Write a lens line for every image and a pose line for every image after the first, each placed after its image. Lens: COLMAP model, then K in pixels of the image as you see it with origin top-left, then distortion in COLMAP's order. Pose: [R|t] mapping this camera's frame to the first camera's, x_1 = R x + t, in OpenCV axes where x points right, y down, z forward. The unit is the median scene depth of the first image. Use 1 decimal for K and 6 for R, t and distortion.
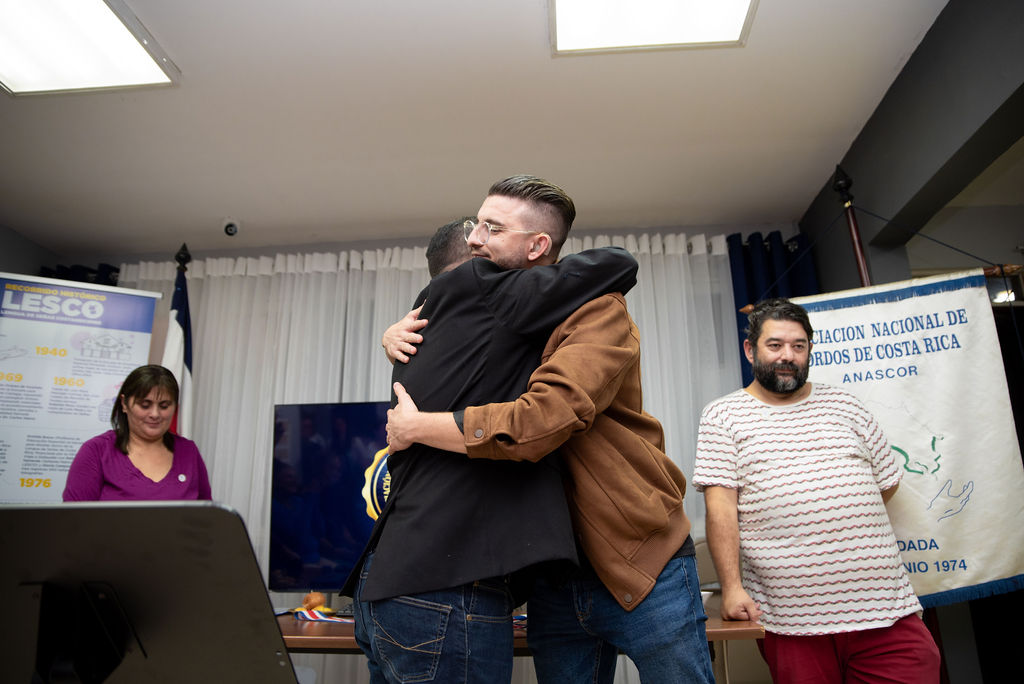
lens RADIAL K [[691.8, 0, 516.5], [0, 691.8, 344.9], [0, 0, 1]] dist [-0.135281, 0.091706]
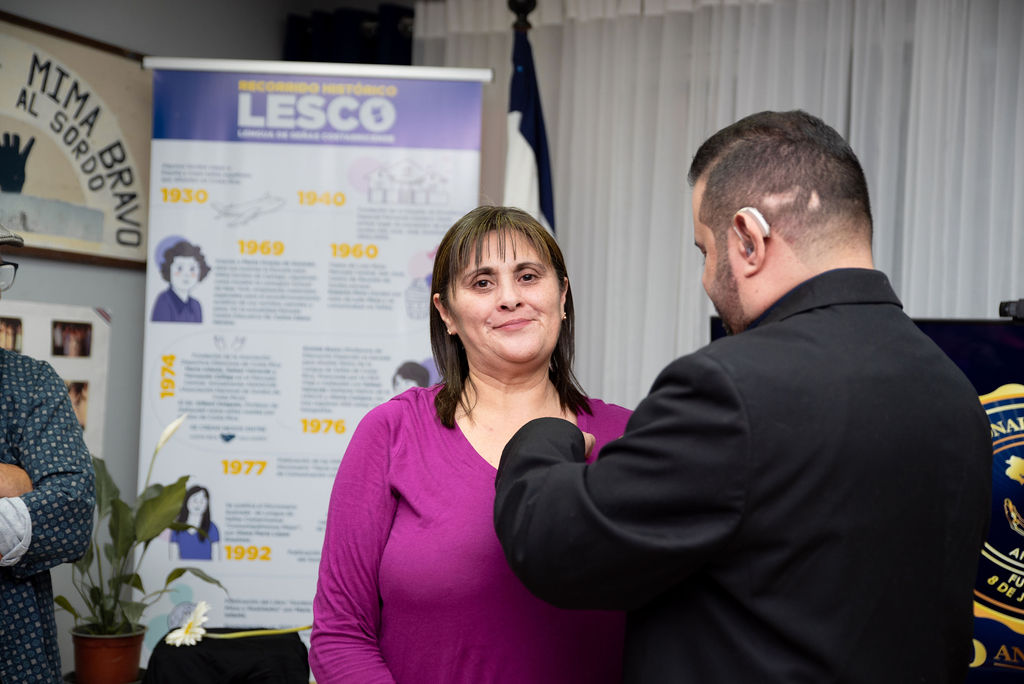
lens RADIAL K [[1350.6, 0, 515.2], [0, 1350.6, 339.7], [0, 0, 1]] dist [0.073615, 0.000000]
pose [[0.885627, 0.044367, -0.462274, -0.010812], [0.081148, 0.965326, 0.248113, -0.143691], [0.457253, -0.257248, 0.851319, 0.050297]]
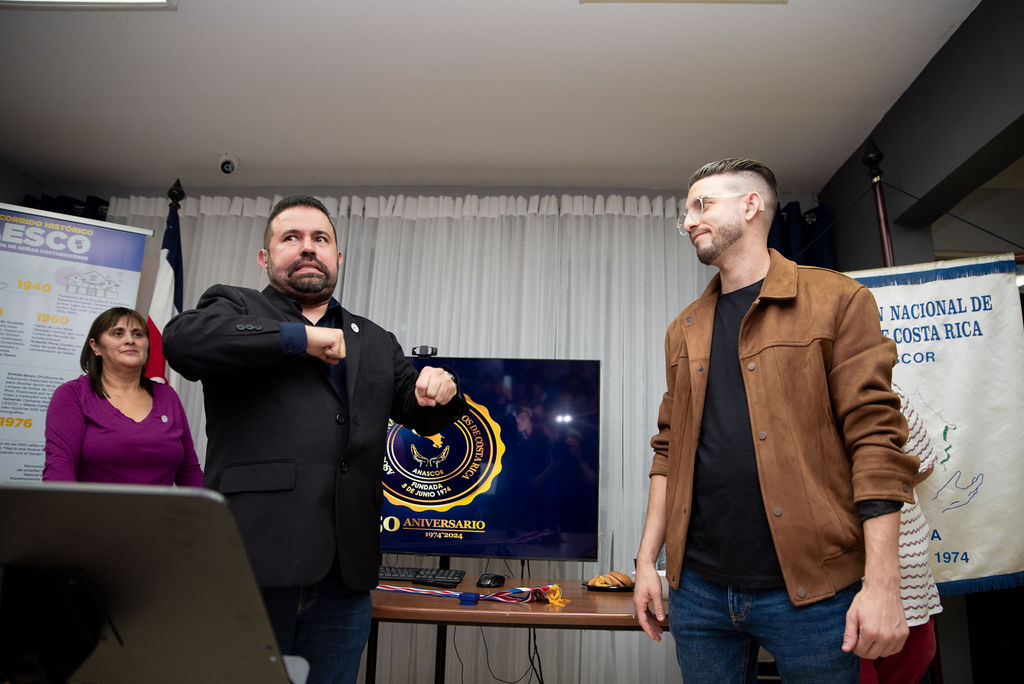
lens RADIAL K [[691.8, 0, 520.8], [0, 691.8, 345.6], [0, 0, 1]] dist [-0.135281, 0.091706]
pose [[0.998372, 0.054037, 0.018248, -0.014252], [-0.055177, 0.996081, 0.069123, -0.008781], [-0.014442, -0.070017, 0.997441, 0.032636]]
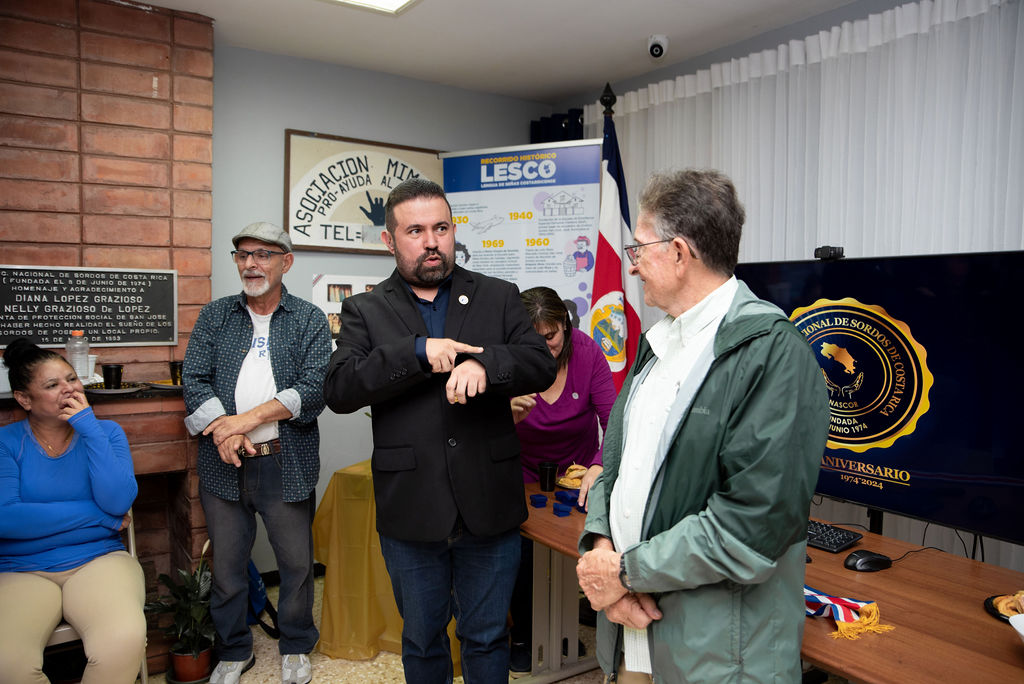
lens RADIAL K [[751.8, 0, 517.2], [0, 751.8, 341.1], [0, 0, 1]] dist [-0.102367, 0.083682]
pose [[0.620717, 0.062460, -0.781543, 0.261473], [0.209937, 0.947181, 0.242434, -0.092118], [0.755405, -0.314558, 0.574818, 0.213829]]
